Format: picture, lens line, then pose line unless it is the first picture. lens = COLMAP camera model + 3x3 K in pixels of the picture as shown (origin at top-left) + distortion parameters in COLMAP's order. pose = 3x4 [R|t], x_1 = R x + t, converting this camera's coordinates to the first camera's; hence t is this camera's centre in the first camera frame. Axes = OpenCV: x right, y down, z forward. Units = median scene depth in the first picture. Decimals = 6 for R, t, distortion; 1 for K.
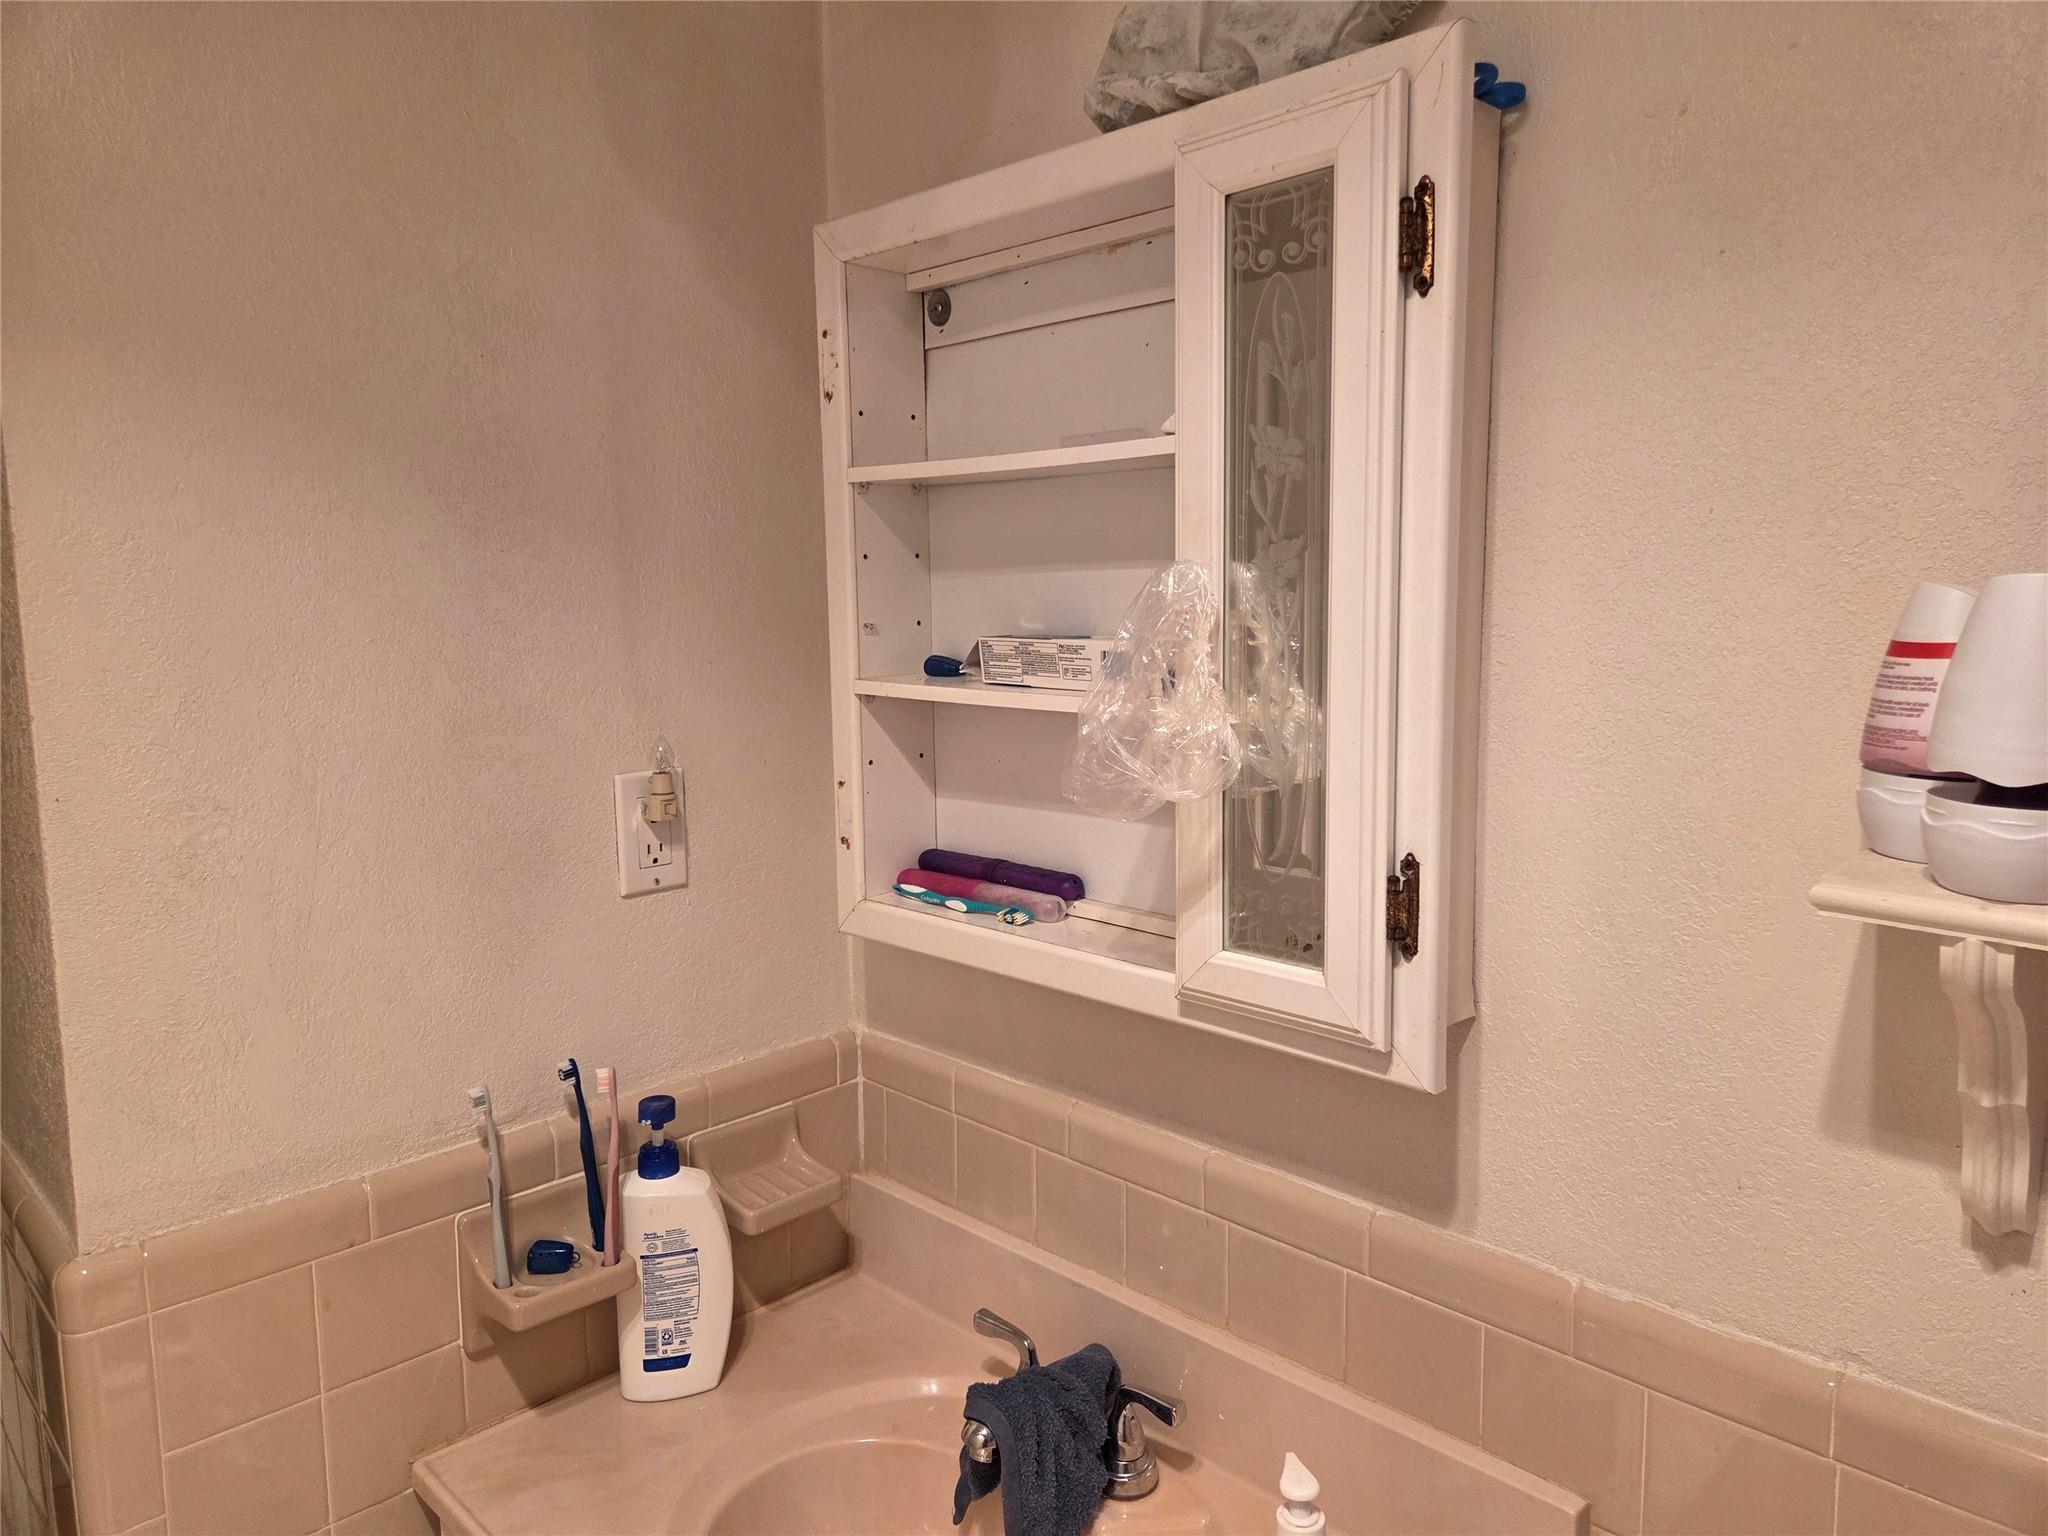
lens RADIAL K [[1378.7, 0, 1042.8], [0, 1378.7, 727.0], [0, 0, 1]] dist [0.064310, -0.052819]
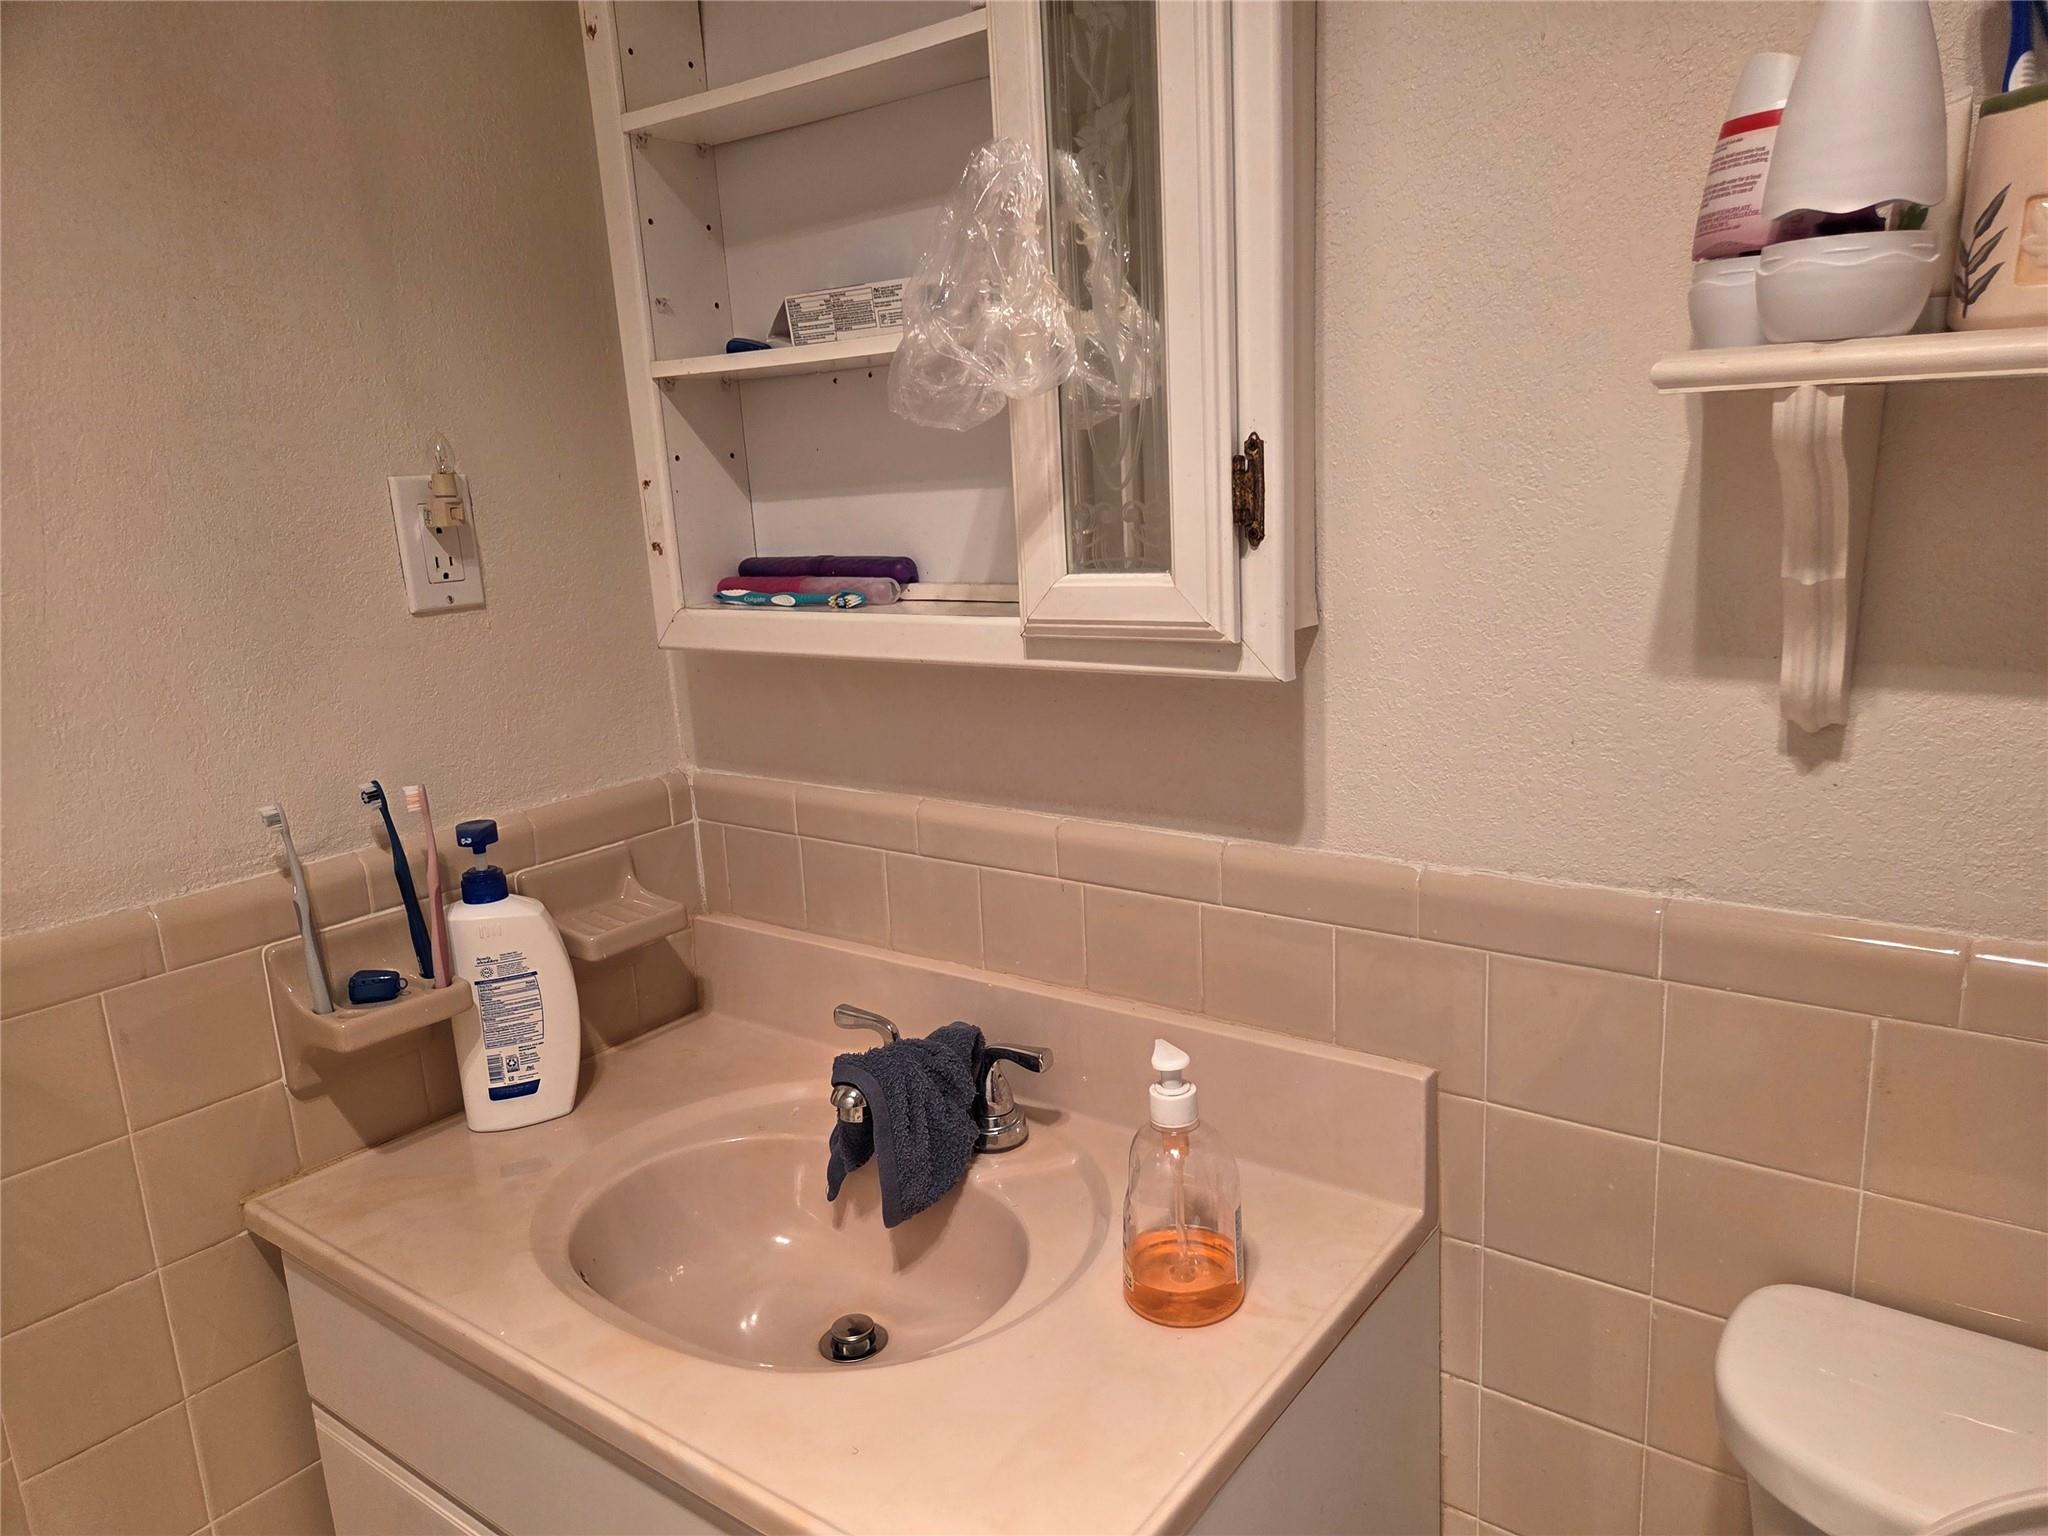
lens RADIAL K [[1378.7, 0, 1035.6], [0, 1378.7, 777.3], [0, 0, 1]] dist [0.064310, -0.052819]
pose [[0.989712, -0.069956, 0.124806, -0.020317], [0.056749, 0.992702, 0.106404, 0.177867], [-0.131339, -0.098227, 0.986459, 0.028897]]
